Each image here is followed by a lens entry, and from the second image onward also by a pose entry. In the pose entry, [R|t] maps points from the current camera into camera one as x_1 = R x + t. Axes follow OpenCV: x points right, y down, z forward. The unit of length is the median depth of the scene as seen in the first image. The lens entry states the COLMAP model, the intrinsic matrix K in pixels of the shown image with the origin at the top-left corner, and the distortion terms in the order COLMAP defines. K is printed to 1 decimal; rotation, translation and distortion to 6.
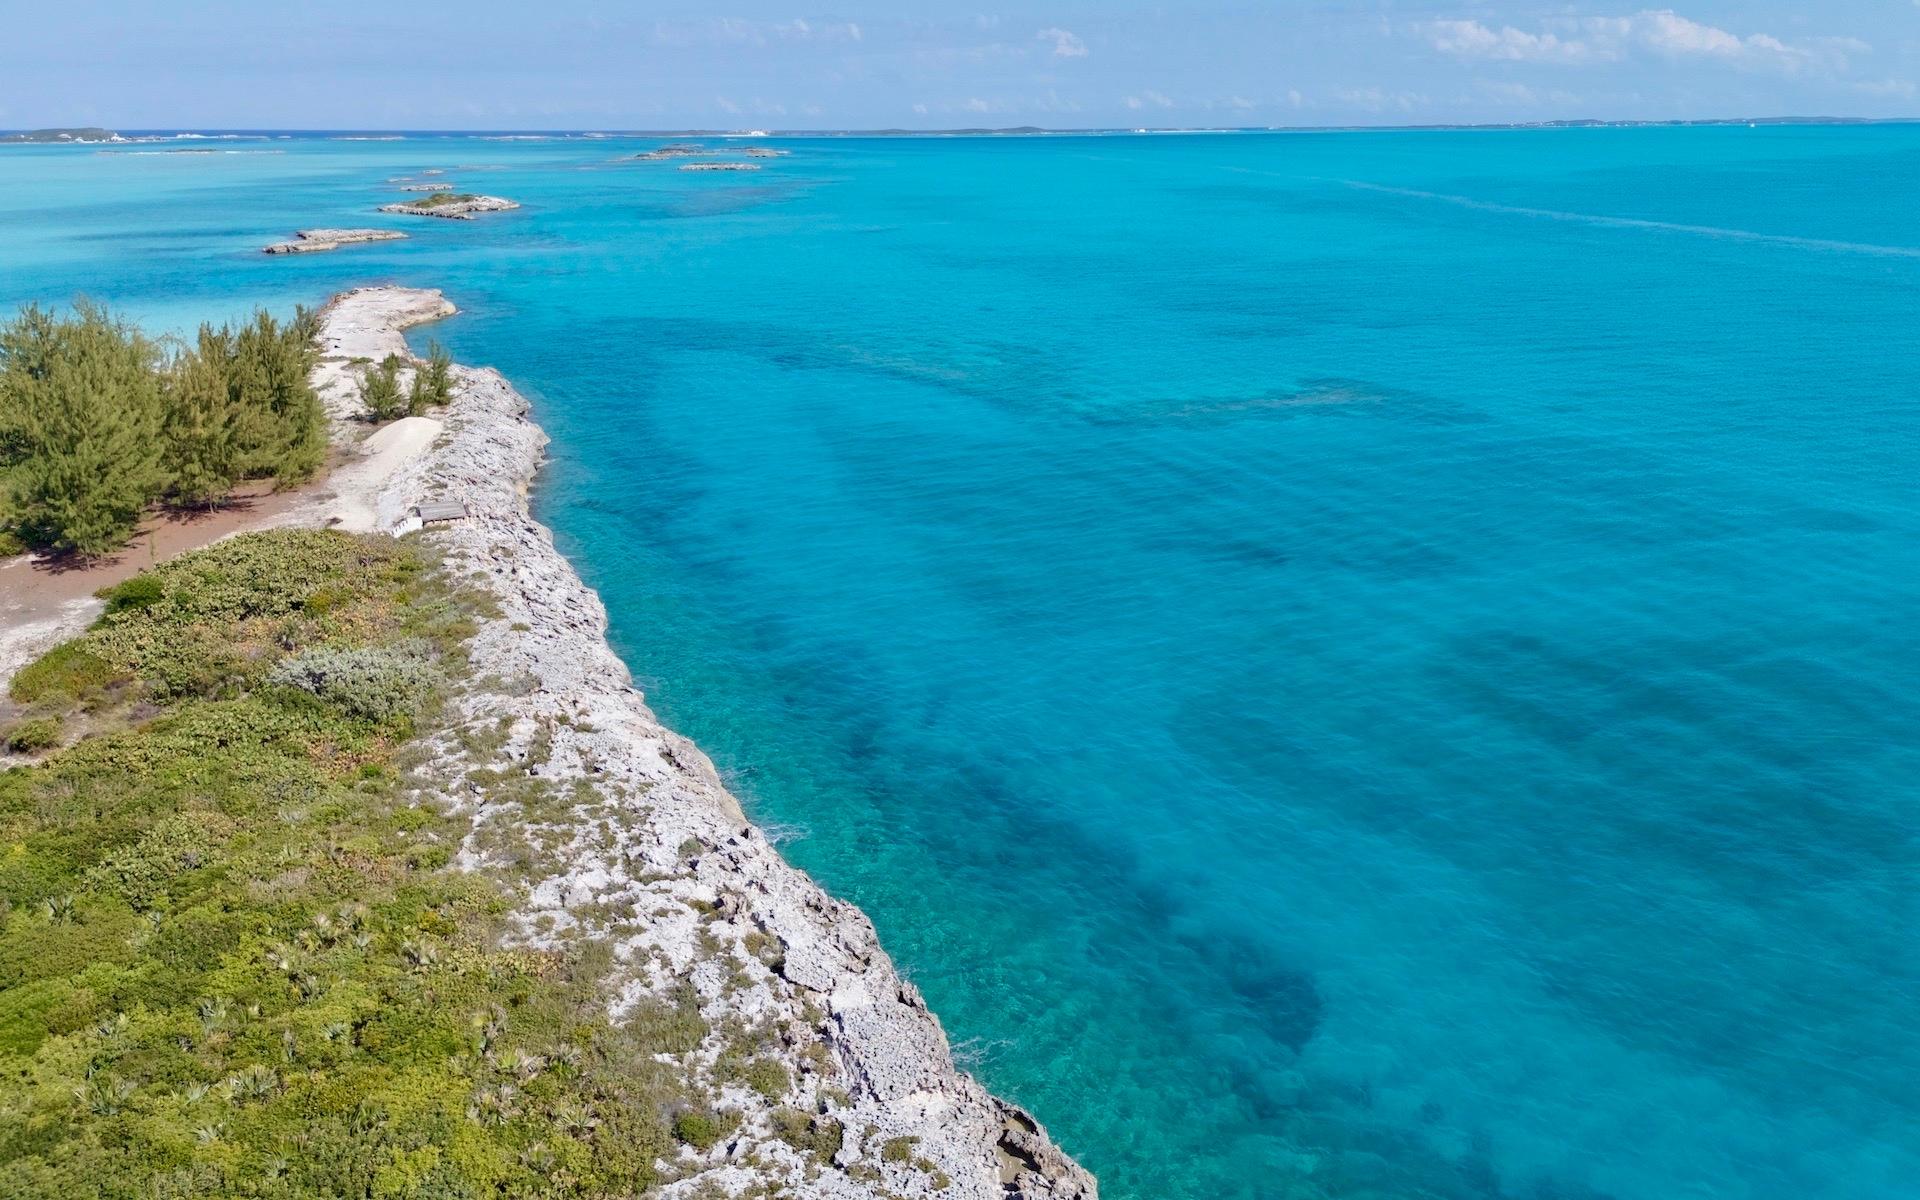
lens RADIAL K [[1403.5, 0, 950.1], [0, 1403.5, 605.4], [0, 0, 1]] dist [0.074846, -0.071826]
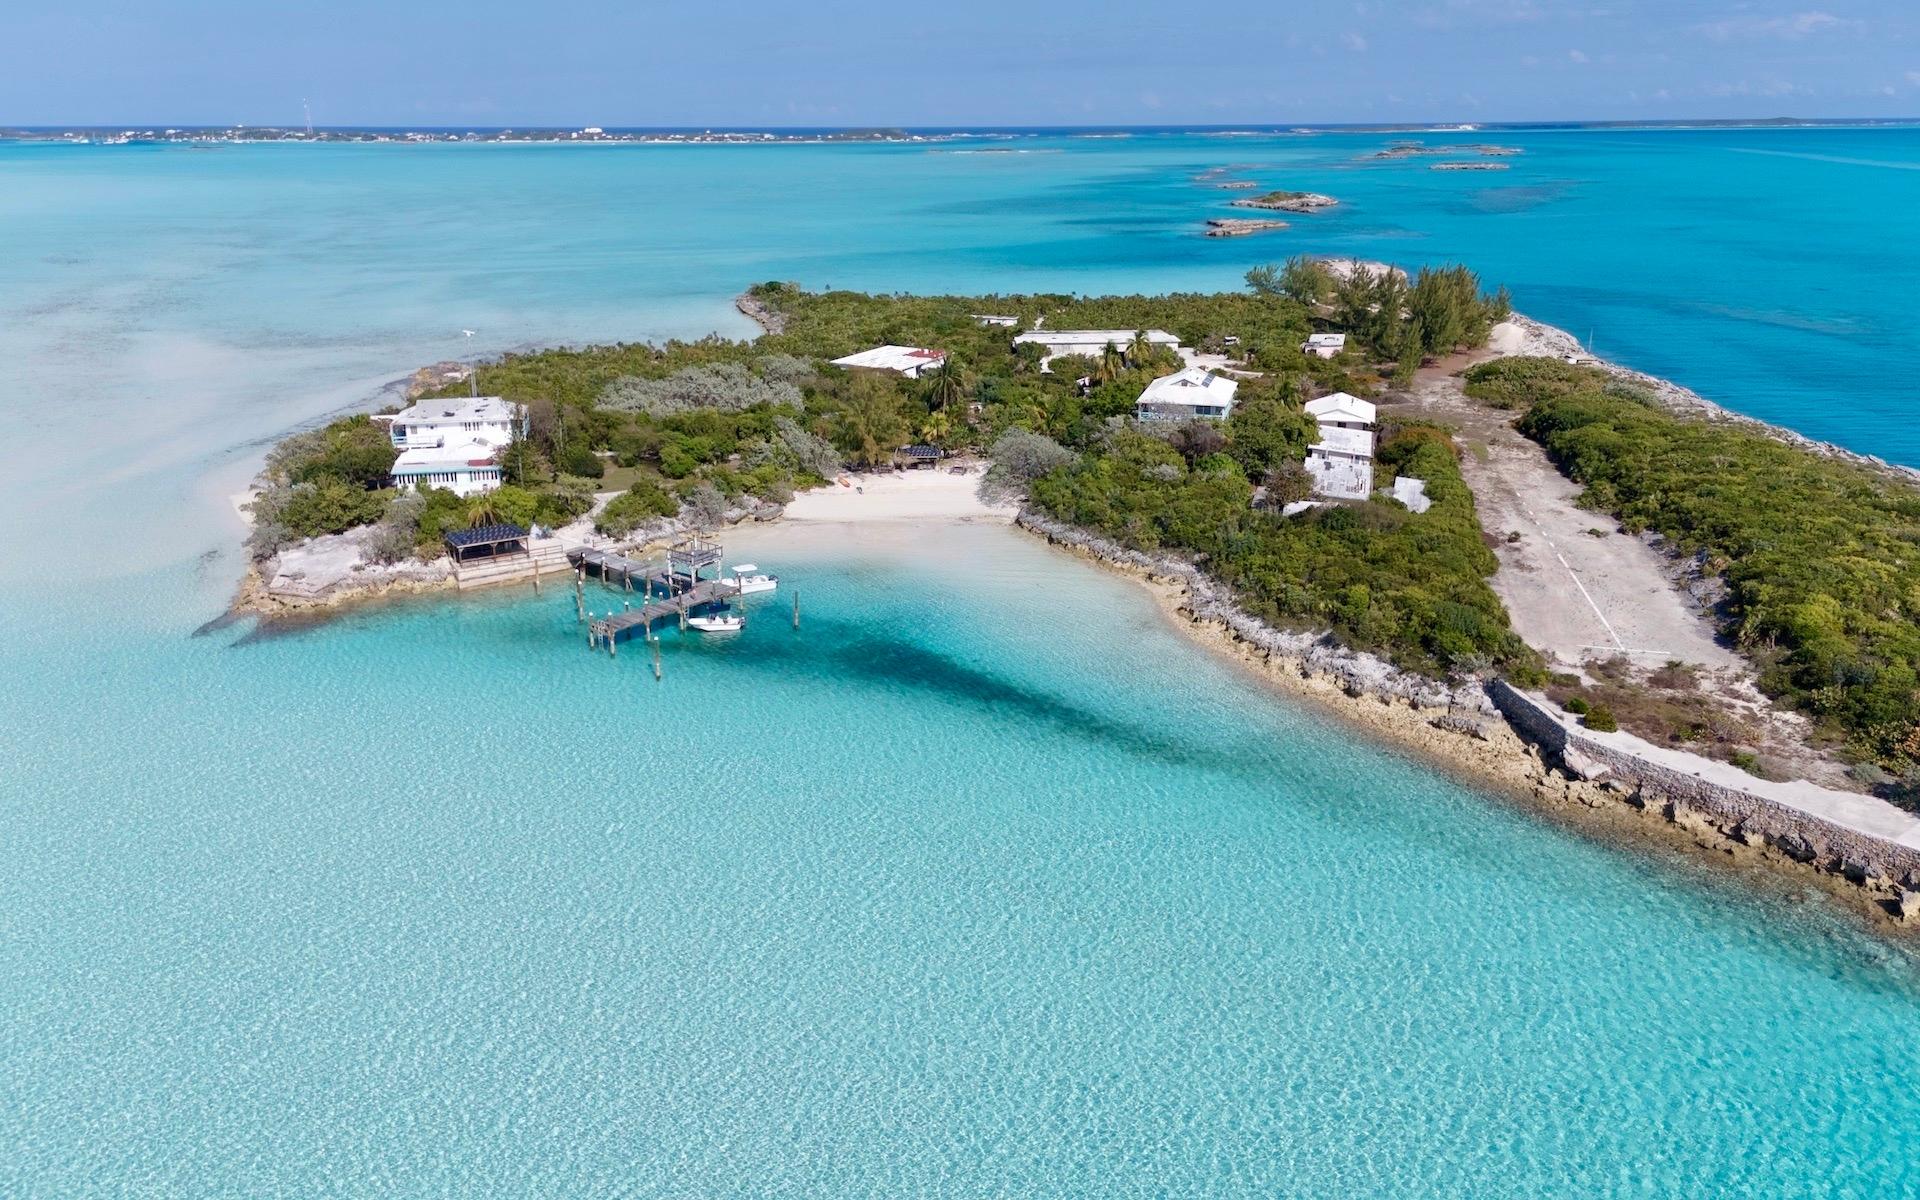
lens RADIAL K [[1403.5, 0, 965.2], [0, 1403.5, 579.0], [0, 0, 1]] dist [0.074846, -0.071826]
pose [[0.903280, 0.134337, -0.407479, -0.070631], [-0.139171, 0.990106, 0.017908, 0.087519], [0.405853, 0.040534, 0.913039, -0.323319]]
